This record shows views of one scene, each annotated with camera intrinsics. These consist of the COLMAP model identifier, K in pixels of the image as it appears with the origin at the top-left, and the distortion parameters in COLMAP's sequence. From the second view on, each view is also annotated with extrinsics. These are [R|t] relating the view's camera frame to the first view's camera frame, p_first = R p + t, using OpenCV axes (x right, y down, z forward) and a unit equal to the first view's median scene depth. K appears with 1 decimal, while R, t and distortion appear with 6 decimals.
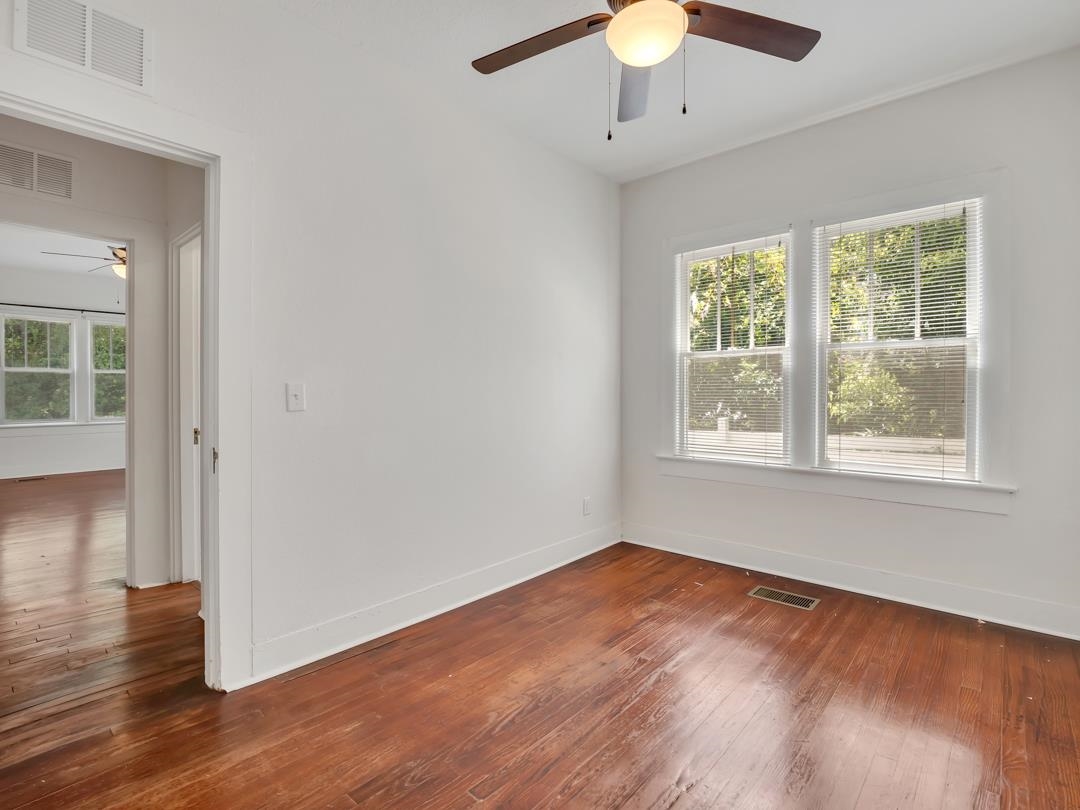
lens RADIAL K [[537.9, 0, 537.5], [0, 537.9, 401.3], [0, 0, 1]] dist [-0.015065, 0.000937]
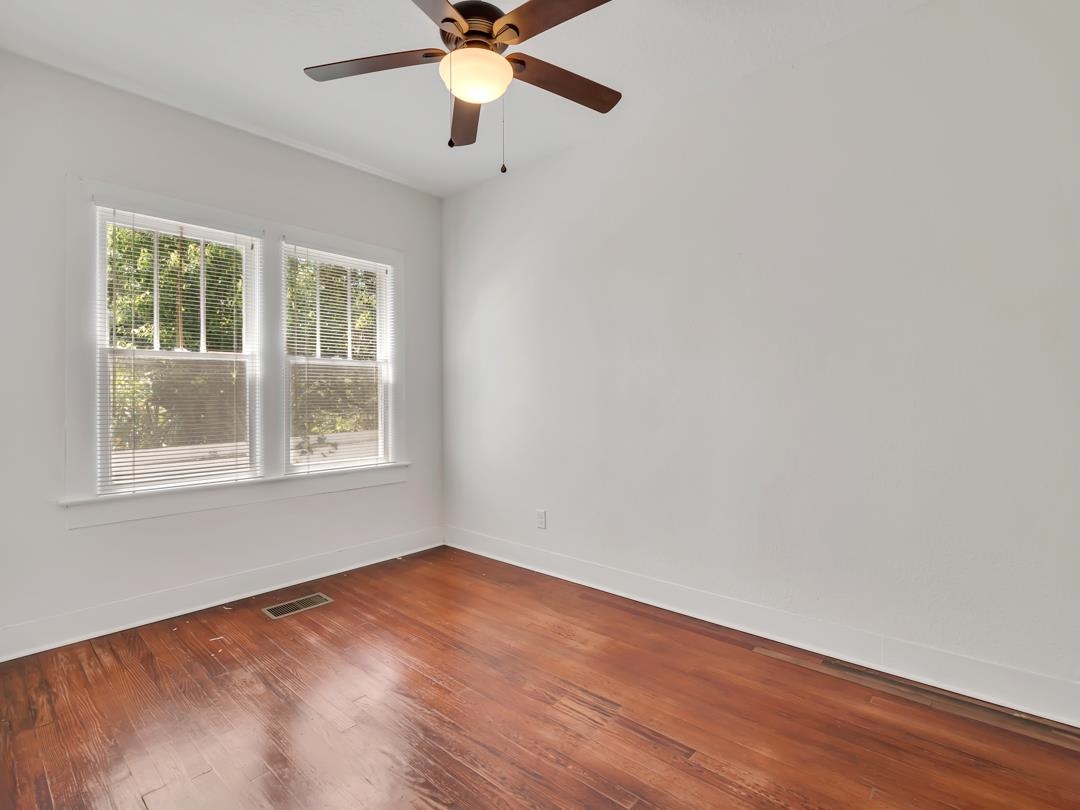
lens RADIAL K [[537.9, 0, 537.5], [0, 537.9, 401.3], [0, 0, 1]] dist [-0.015065, 0.000937]
pose [[-0.023553, -0.007356, 0.999696, -0.553617], [0.025478, 0.999644, 0.007956, -0.014236], [-0.999398, 0.025658, -0.023357, 0.560793]]
